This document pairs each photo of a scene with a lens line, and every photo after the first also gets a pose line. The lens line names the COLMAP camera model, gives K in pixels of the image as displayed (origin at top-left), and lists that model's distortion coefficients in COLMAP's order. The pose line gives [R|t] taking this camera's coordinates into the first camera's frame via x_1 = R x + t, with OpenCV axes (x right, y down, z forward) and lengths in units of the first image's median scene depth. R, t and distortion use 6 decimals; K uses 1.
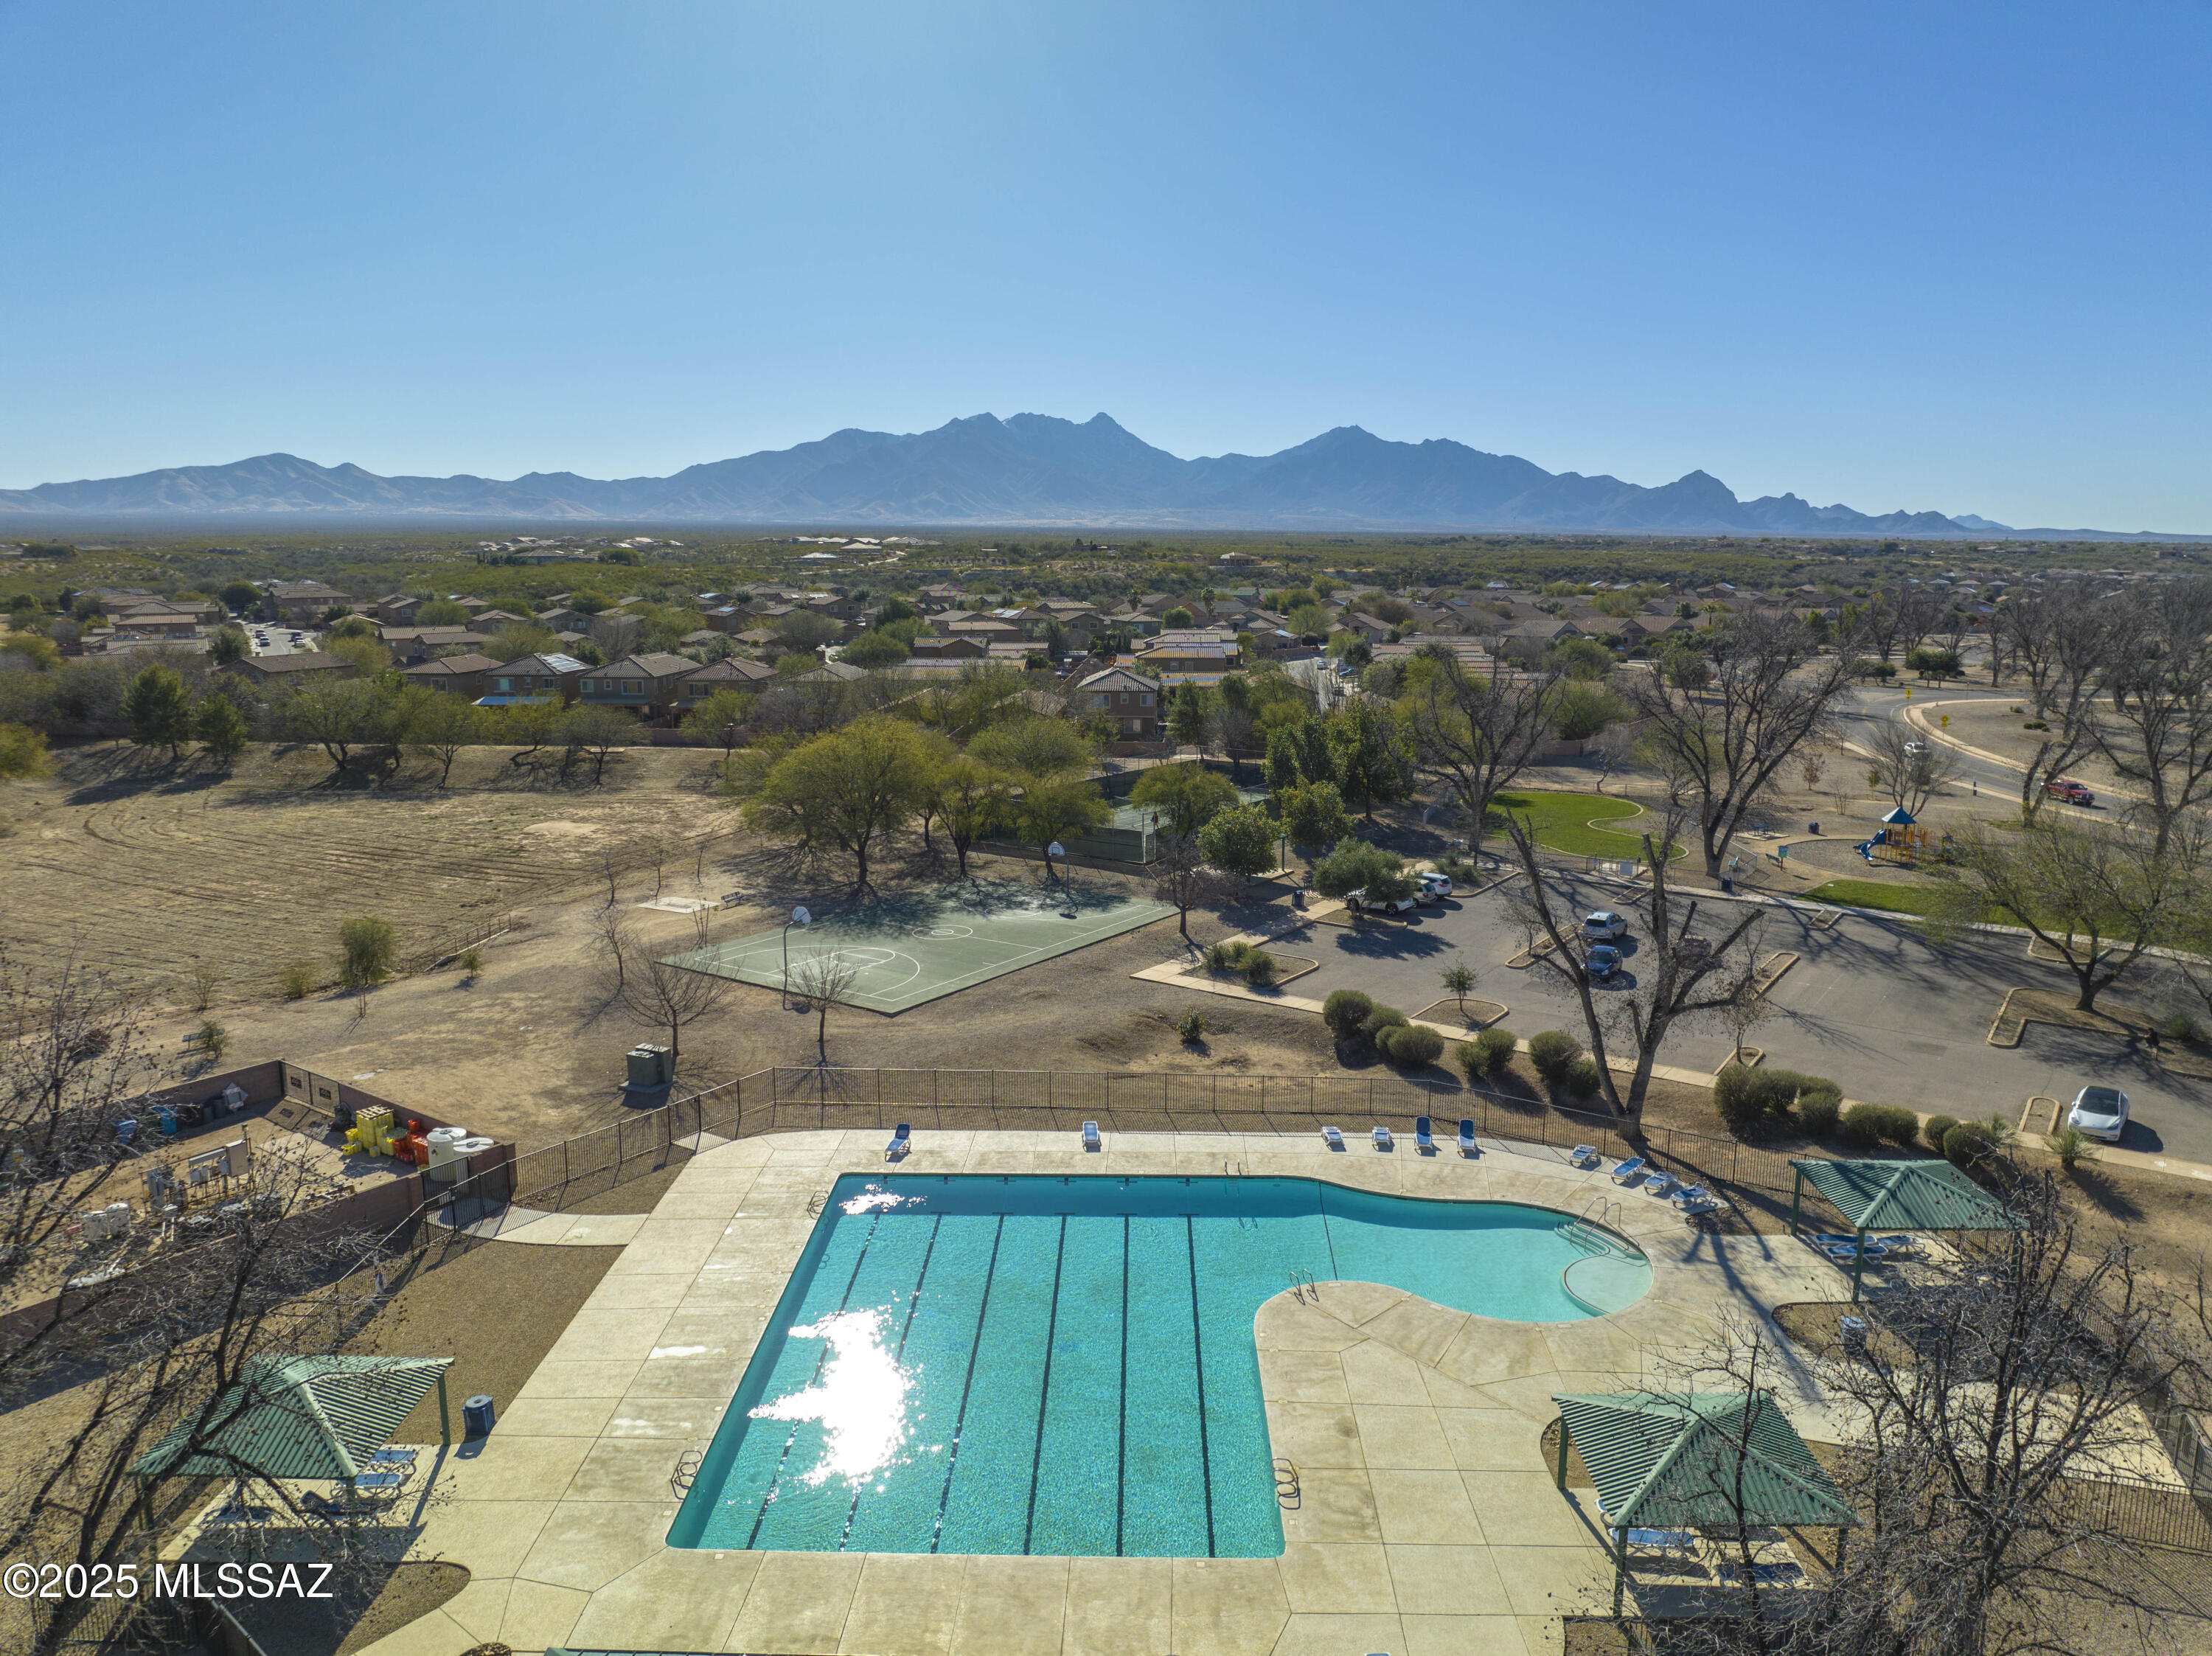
lens RADIAL K [[1552.2, 0, 1108.2], [0, 1552.2, 817.2], [0, 0, 1]] dist [-0.040490, -0.005205]
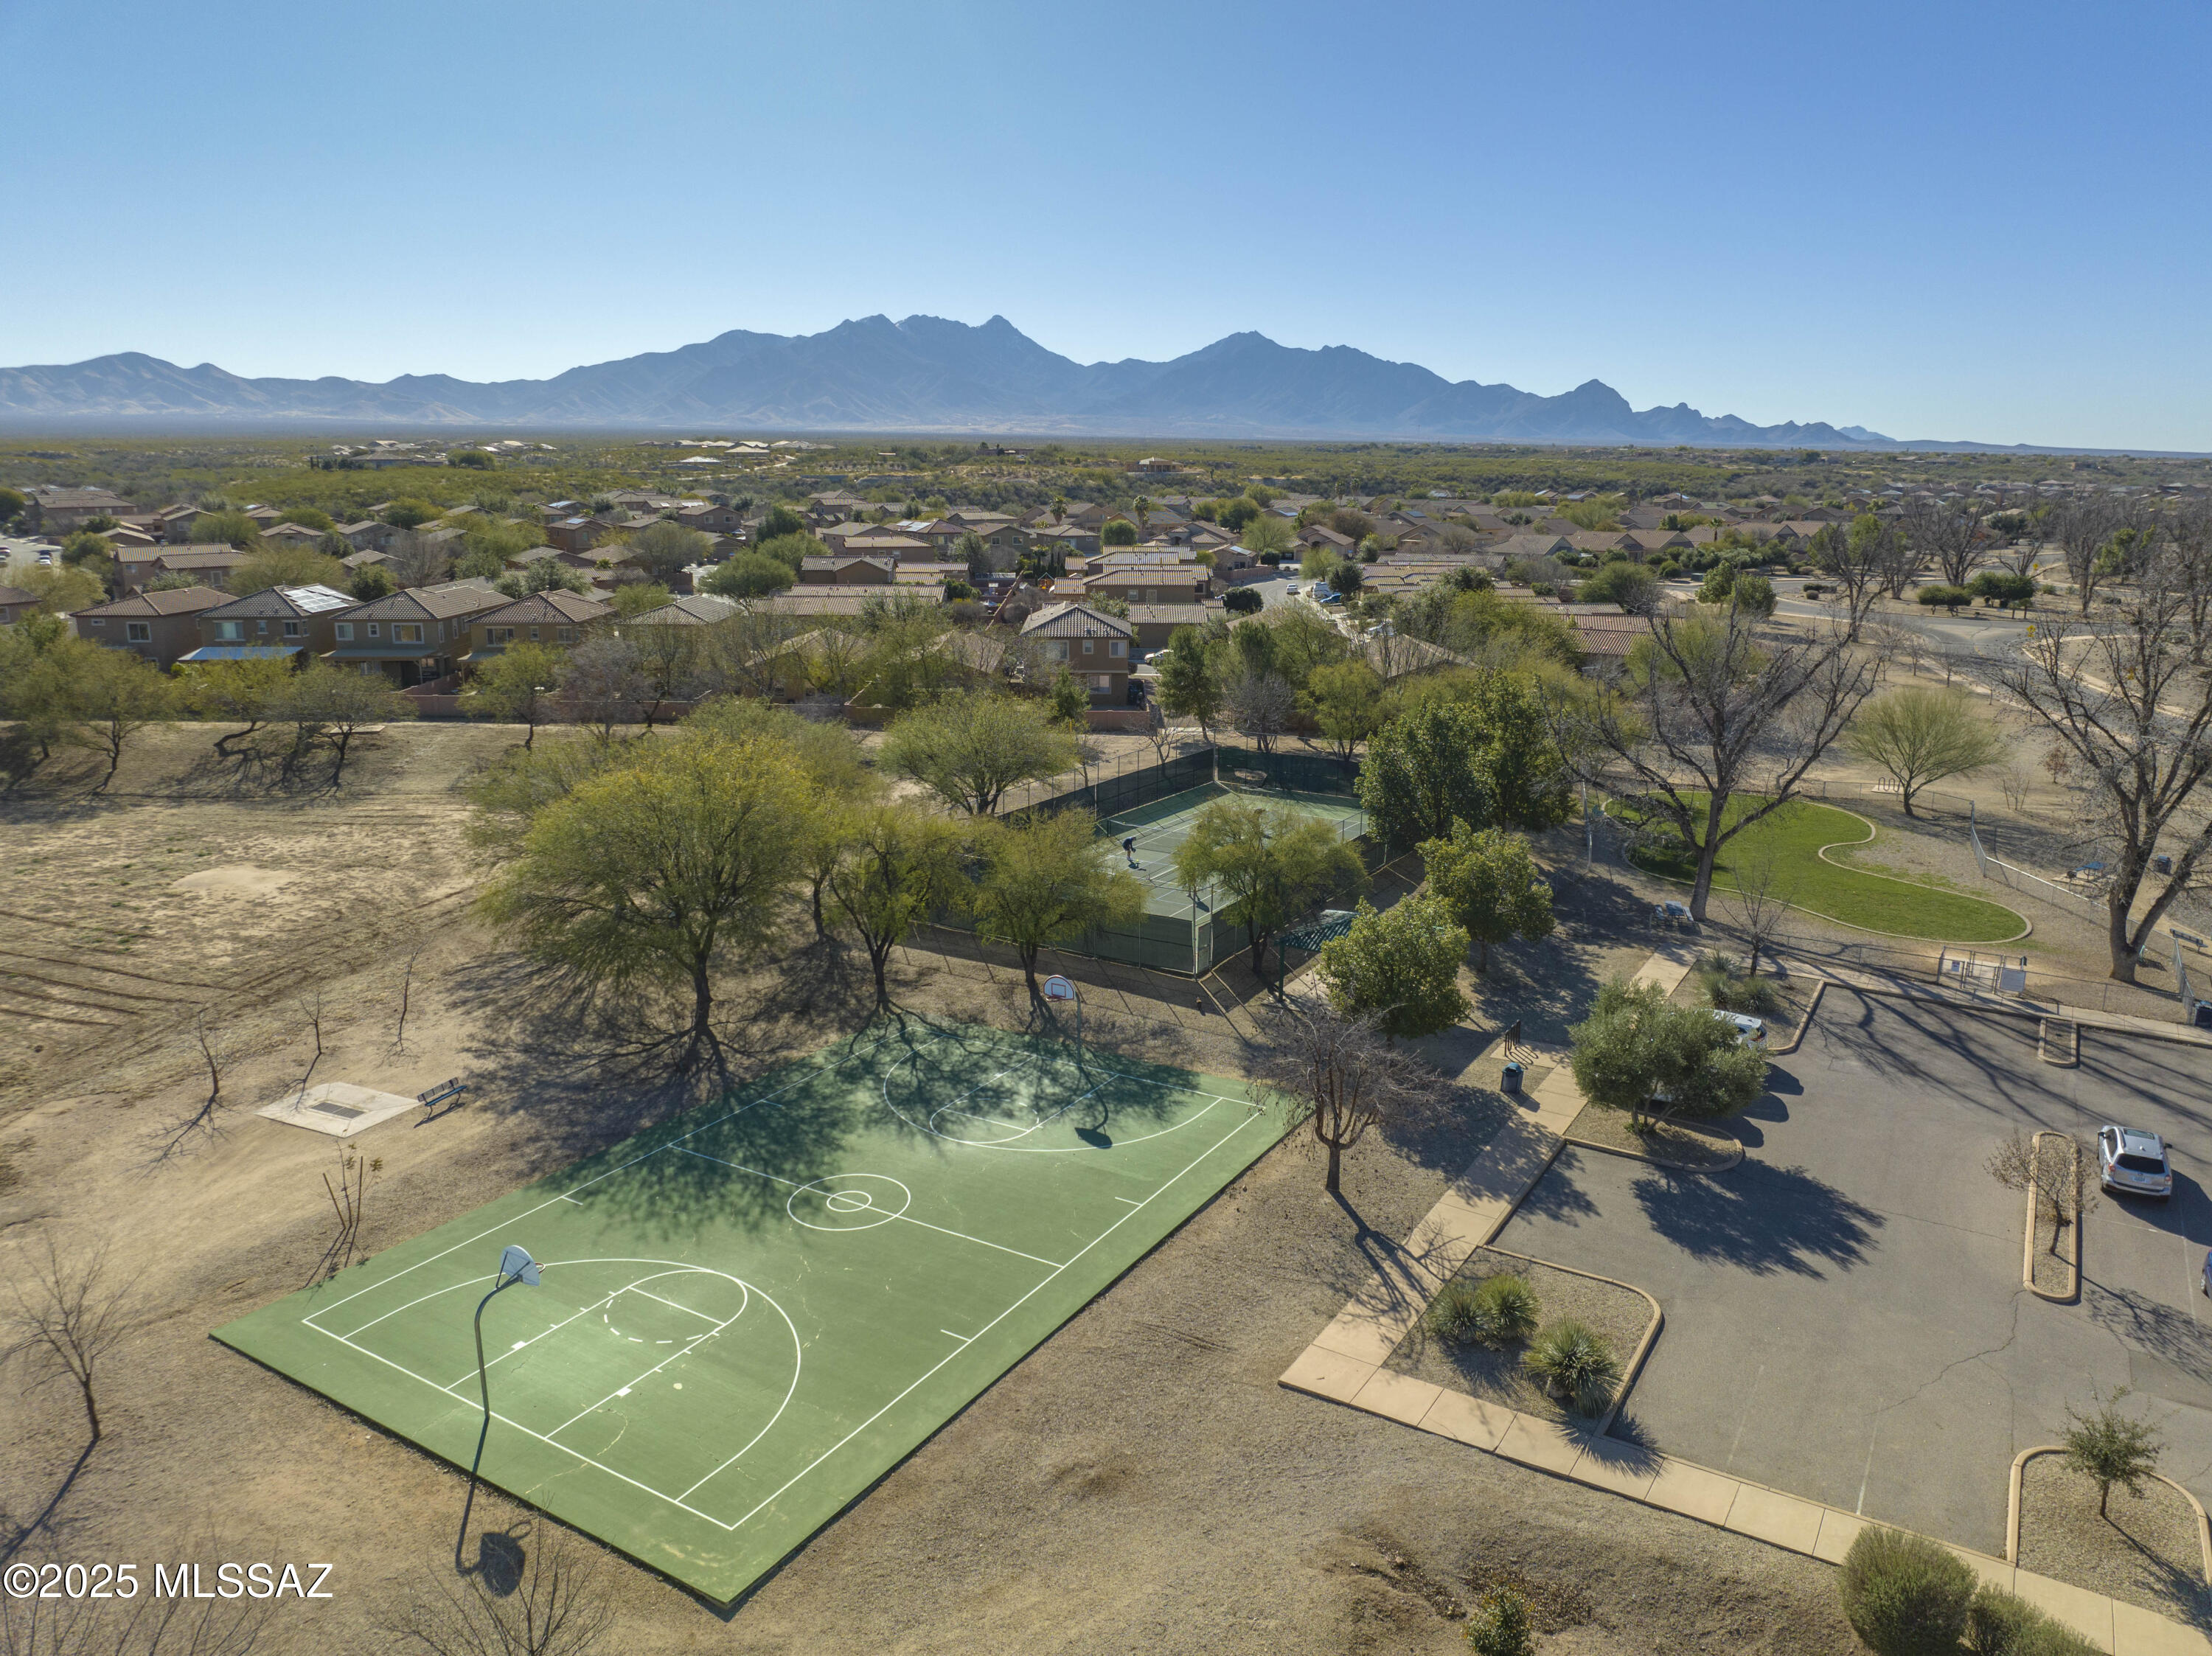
lens RADIAL K [[1552.2, 0, 1103.5], [0, 1552.2, 820.4], [0, 0, 1]] dist [-0.040490, -0.005205]
pose [[0.998064, -0.009698, 0.061441, -0.015094], [0.006021, 0.998195, 0.059748, -0.020405], [-0.061909, -0.059263, 0.996321, 0.139173]]
